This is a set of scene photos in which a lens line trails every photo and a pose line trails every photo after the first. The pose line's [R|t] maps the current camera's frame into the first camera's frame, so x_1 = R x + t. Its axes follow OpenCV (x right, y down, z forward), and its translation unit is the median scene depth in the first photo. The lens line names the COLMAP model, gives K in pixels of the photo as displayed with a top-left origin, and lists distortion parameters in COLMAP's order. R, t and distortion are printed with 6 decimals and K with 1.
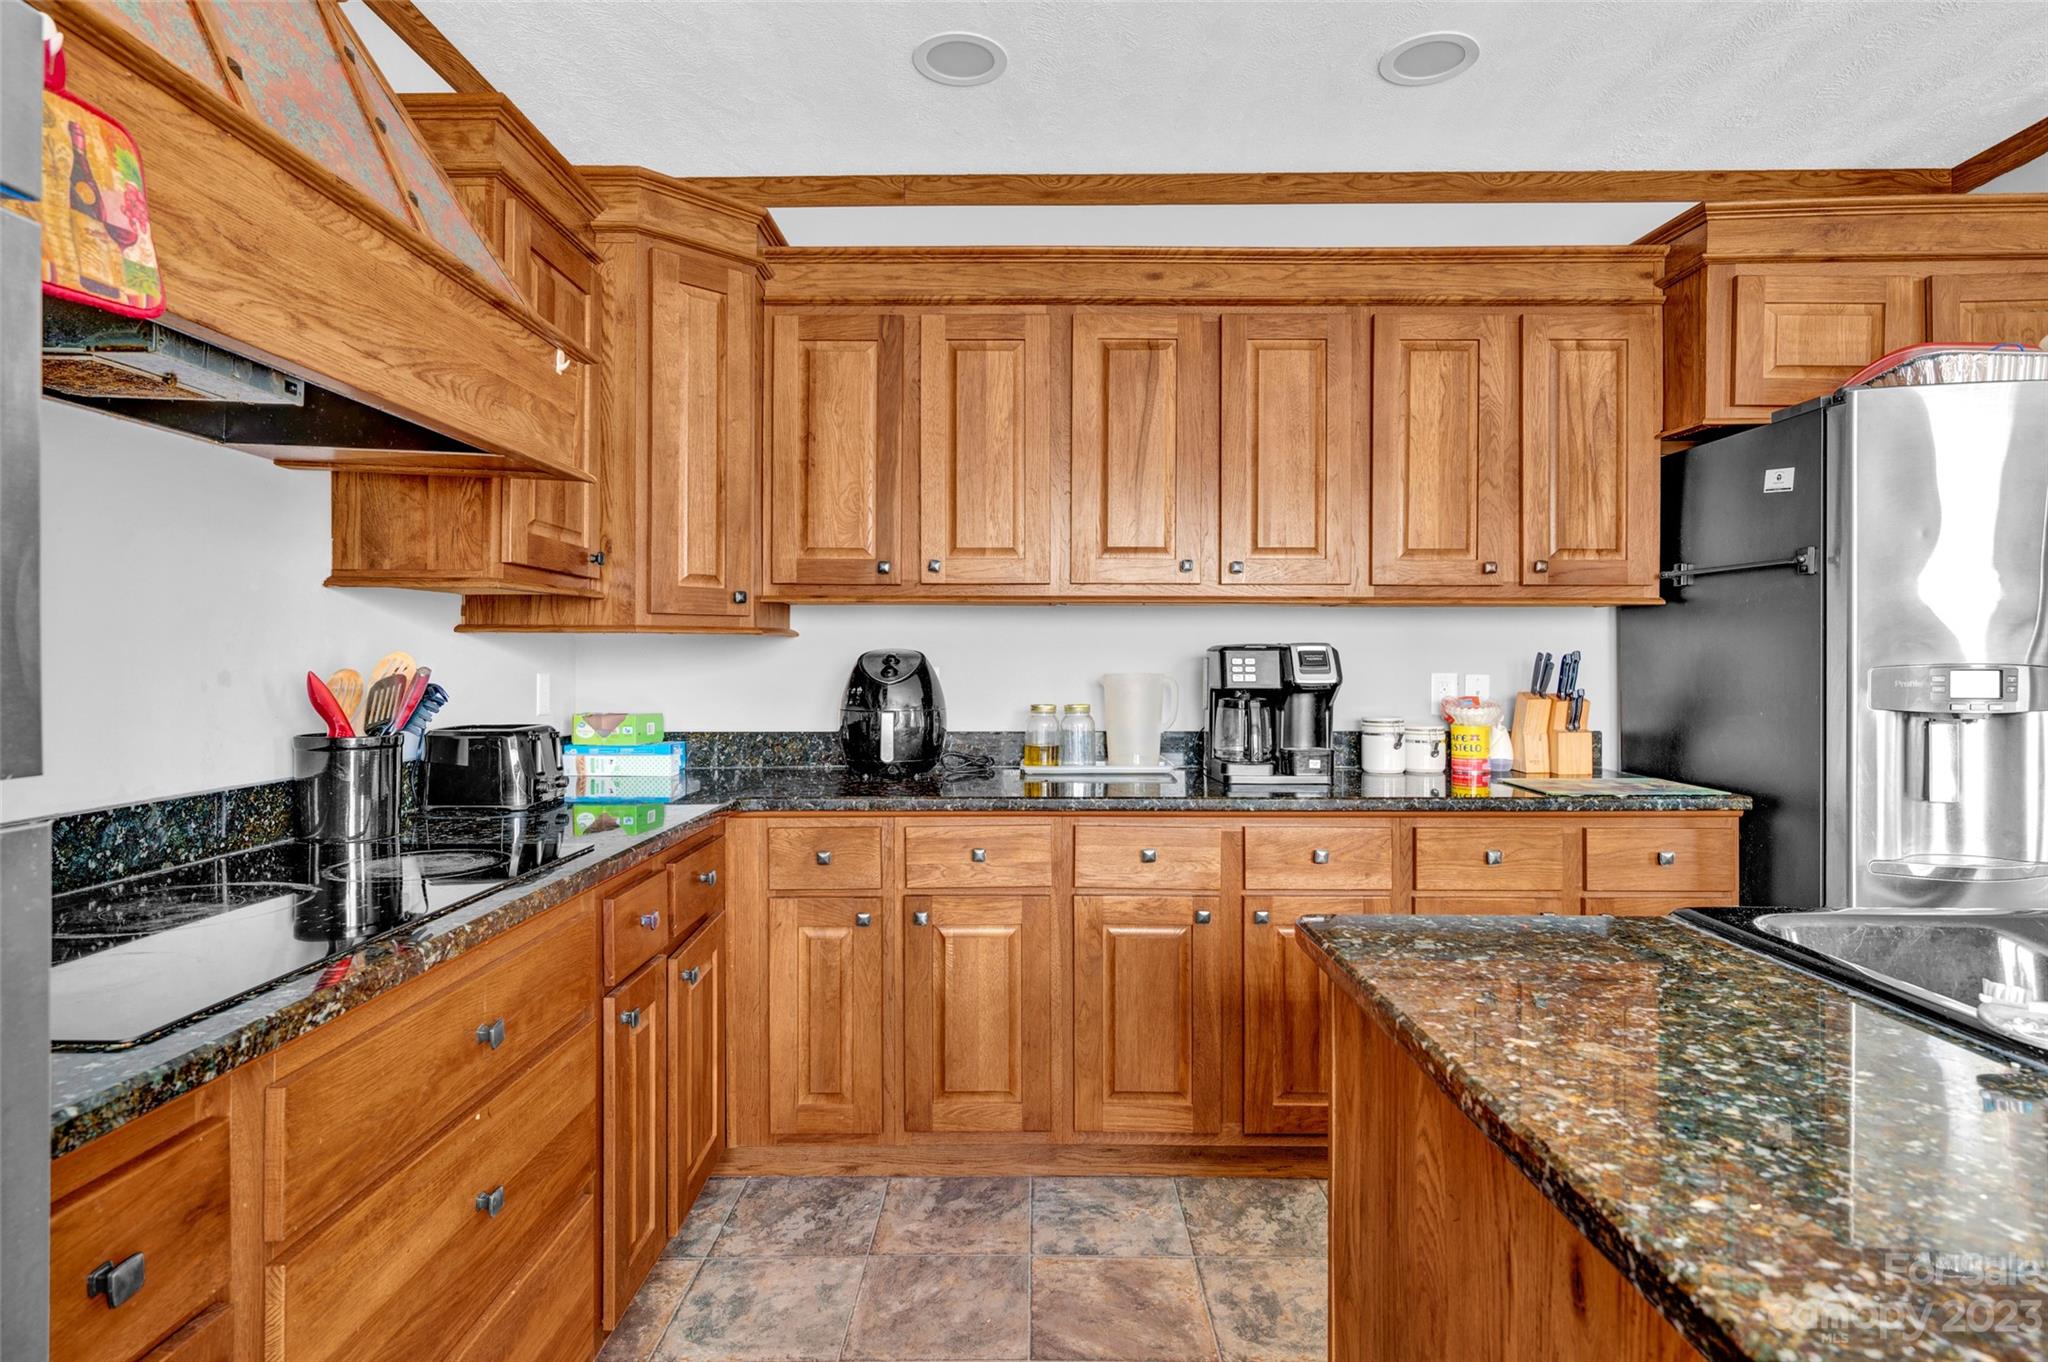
lens RADIAL K [[1072.3, 0, 1023.3], [0, 1072.3, 658.6], [0, 0, 1]] dist [-0.001048, -0.000407]
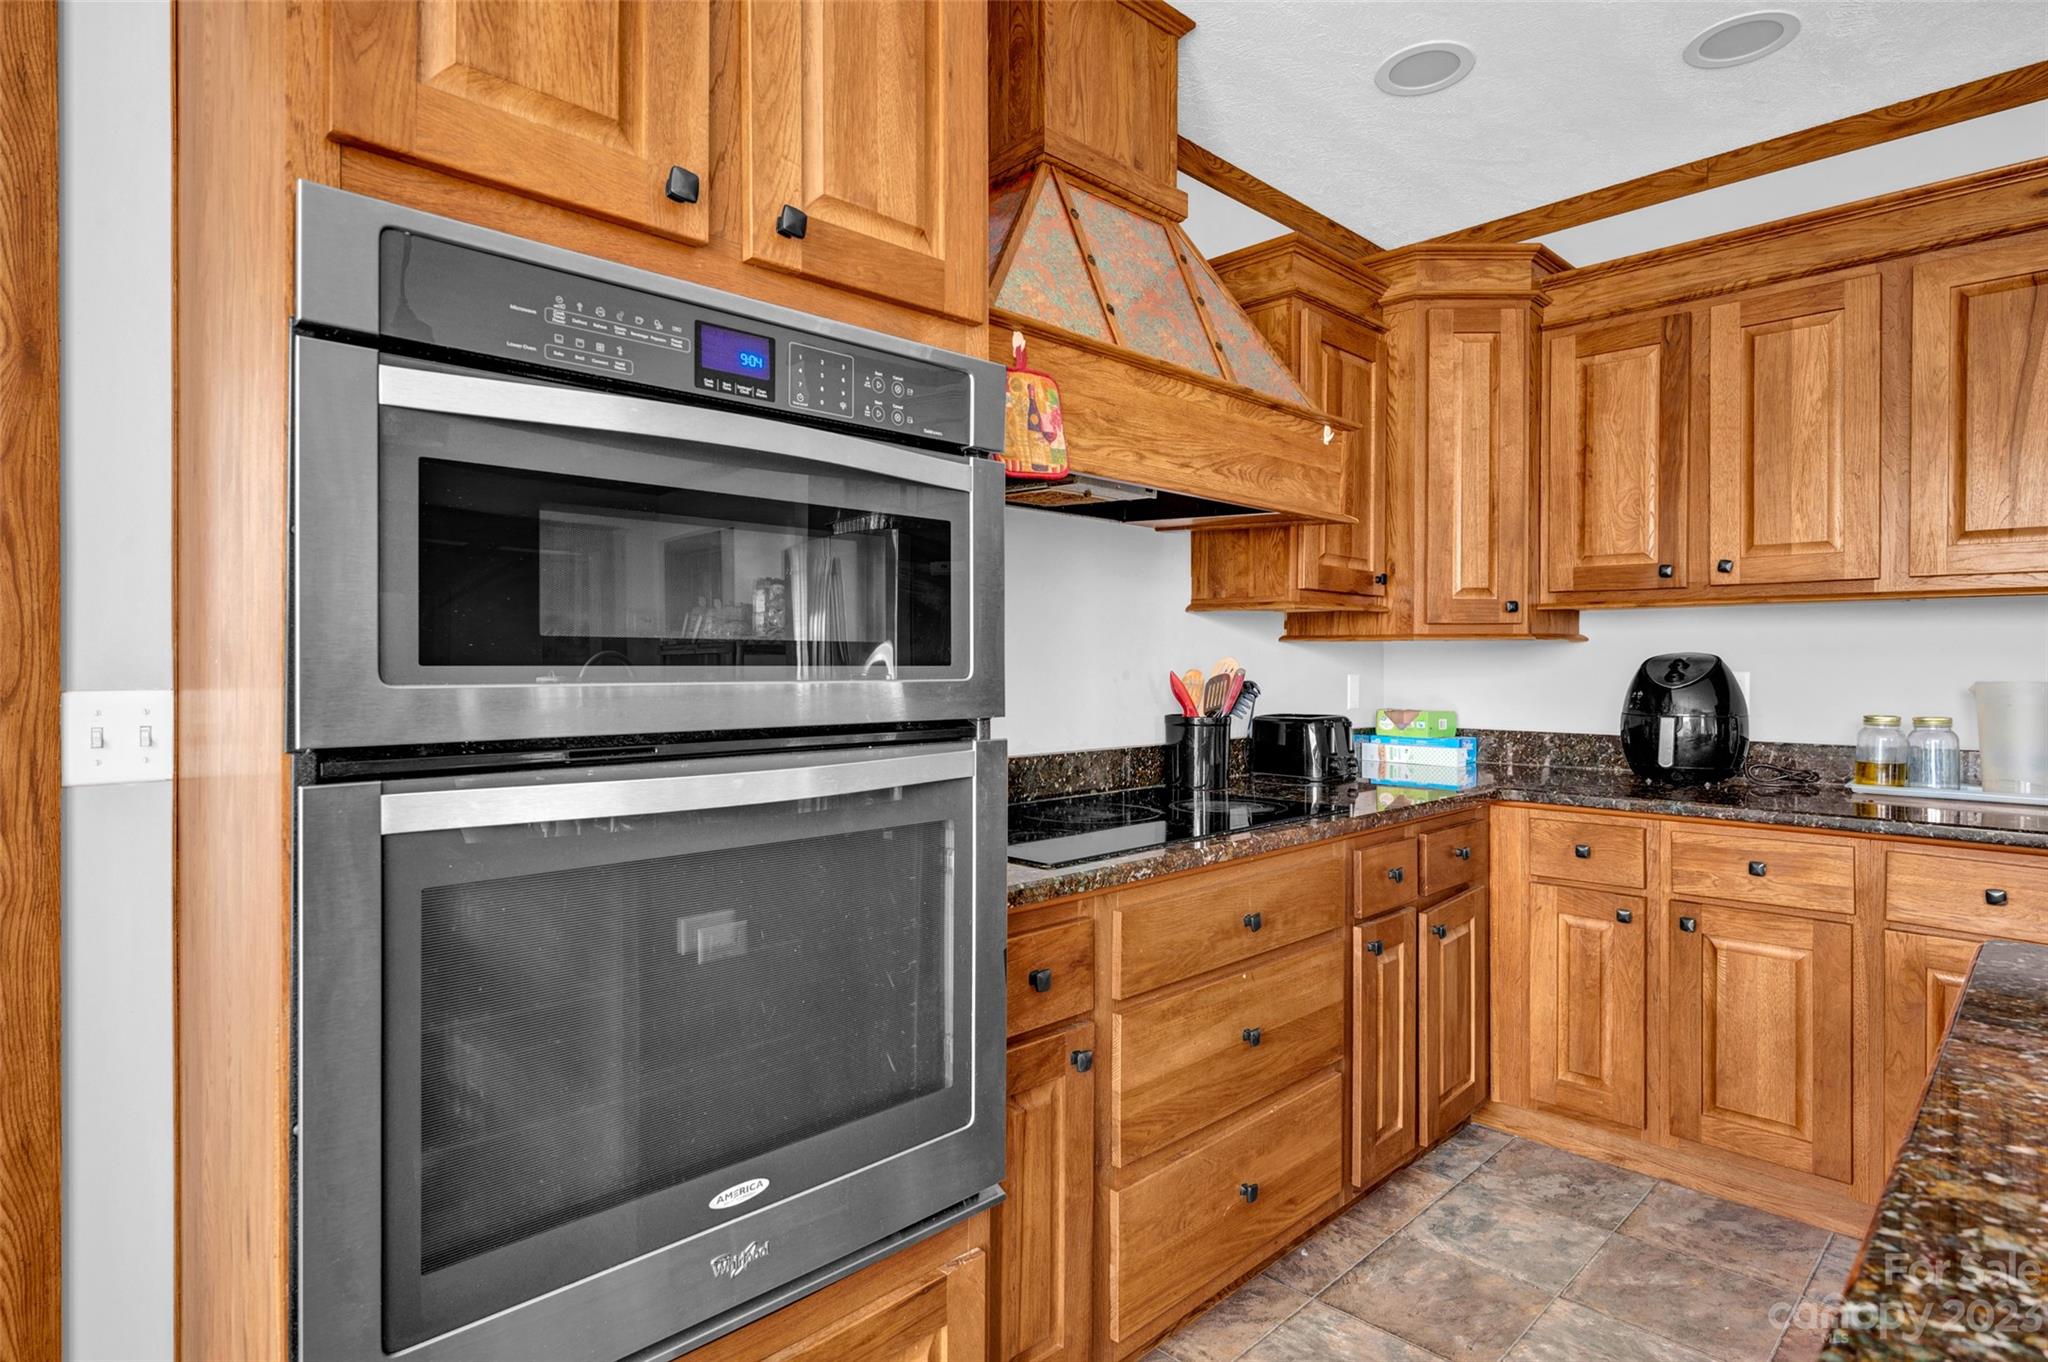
lens RADIAL K [[1072.3, 0, 1040.2], [0, 1072.3, 659.8], [0, 0, 1]] dist [-0.001048, -0.000407]
pose [[0.716613, 0.000055, -0.697471, 0.160326], [-0.001369, 0.999998, -0.001327, -0.000878], [0.697470, 0.001906, 0.716612, -0.124900]]
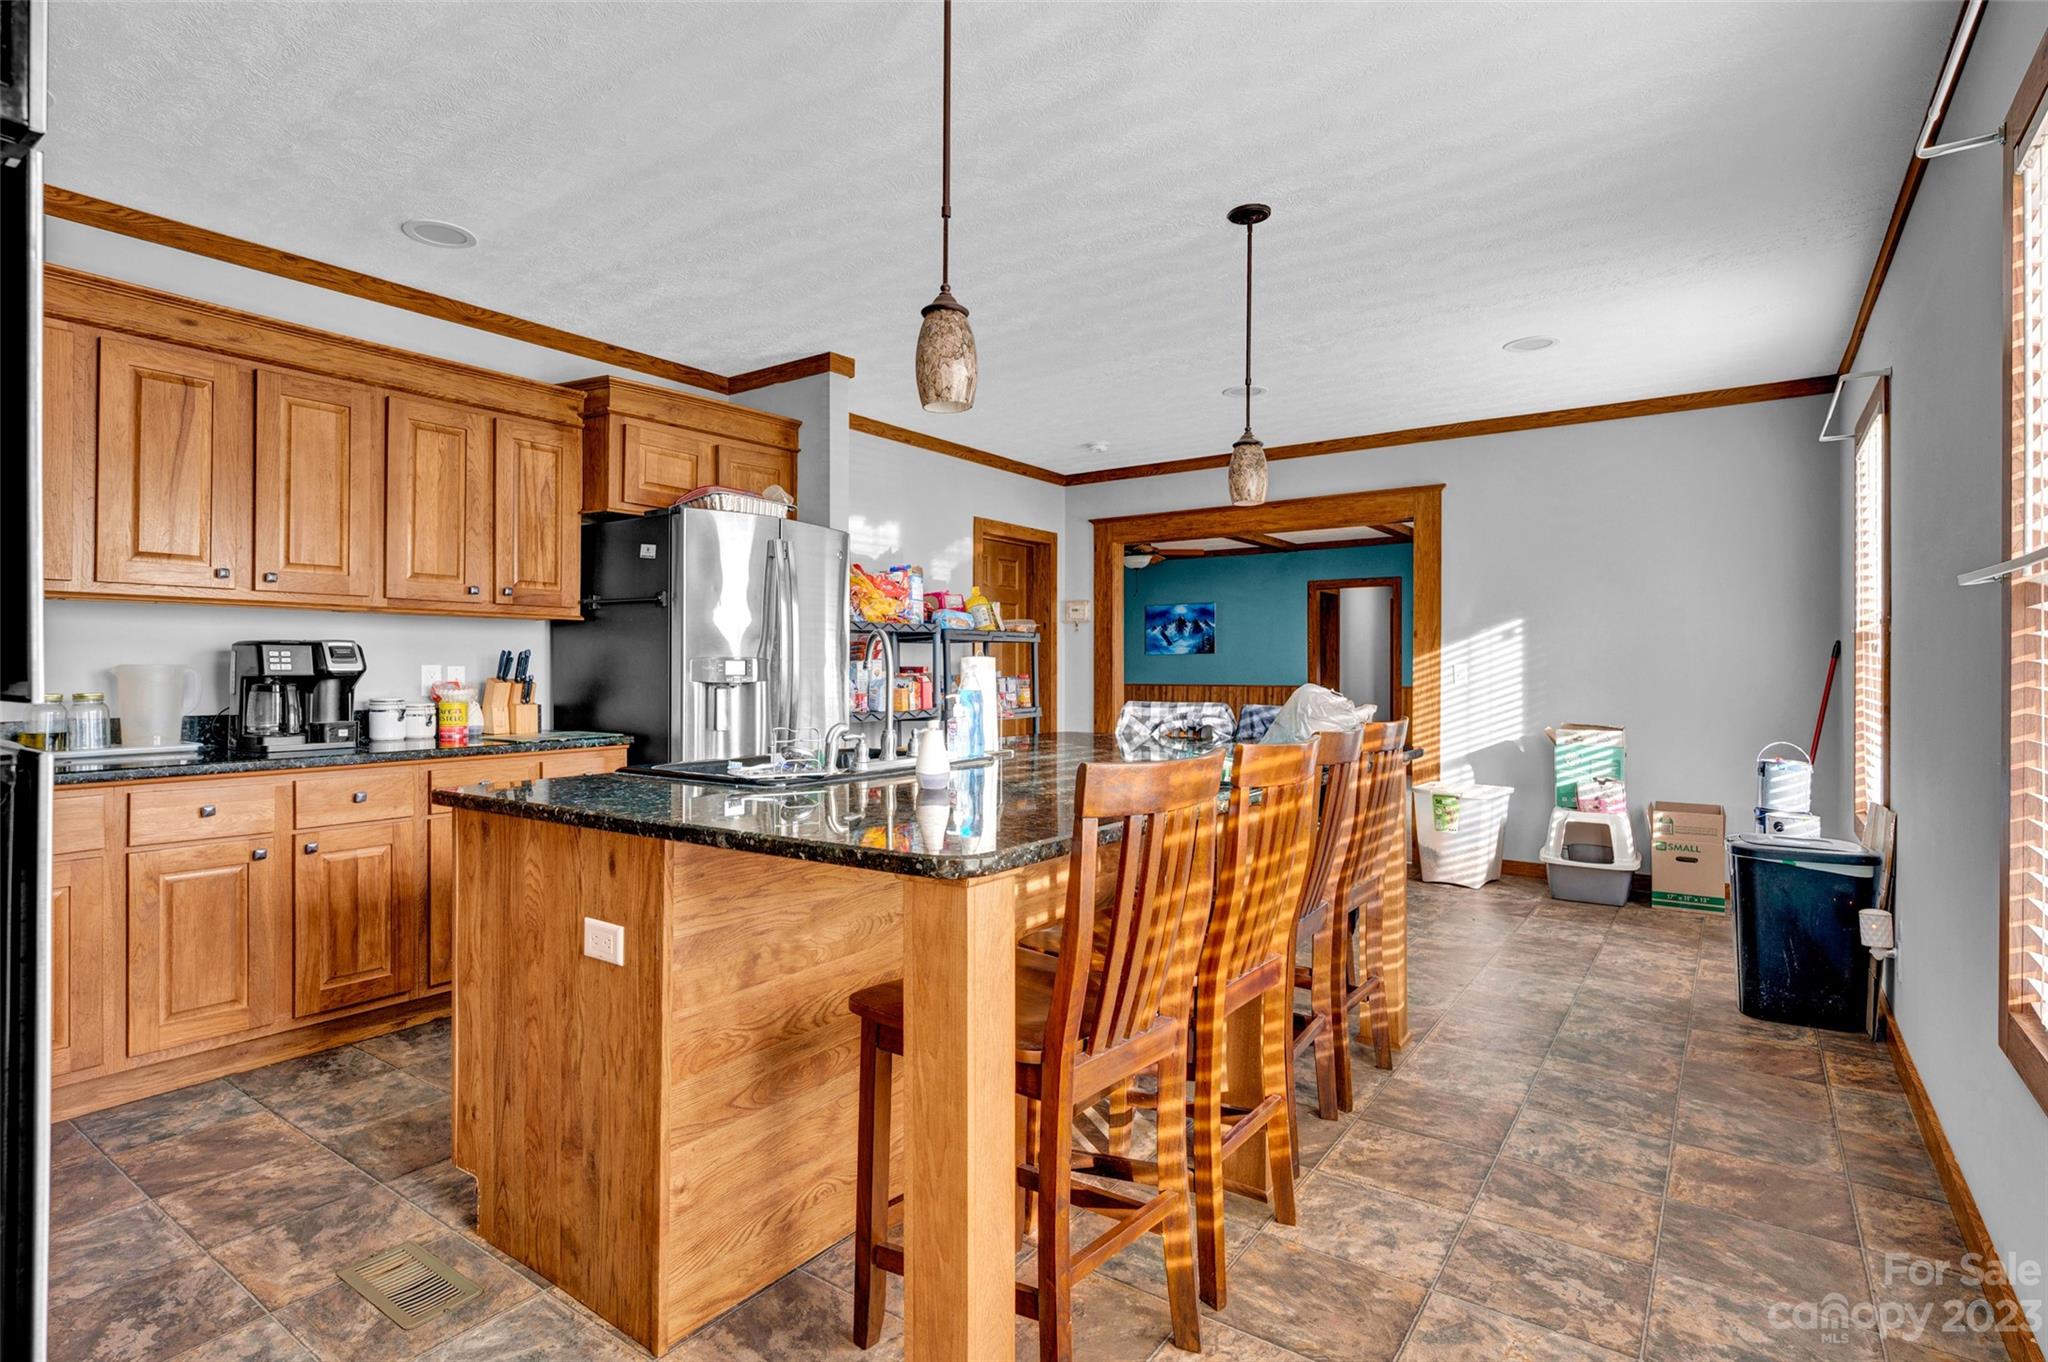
lens RADIAL K [[978.6, 0, 993.6], [0, 978.6, 654.5], [0, 0, 1]] dist [-0.007139, -0.000348]
pose [[0.561433, 0.008198, 0.827481, -0.290274], [0.000633, 0.999946, -0.010336, 0.017195], [-0.827522, 0.006327, 0.561398, -0.351736]]
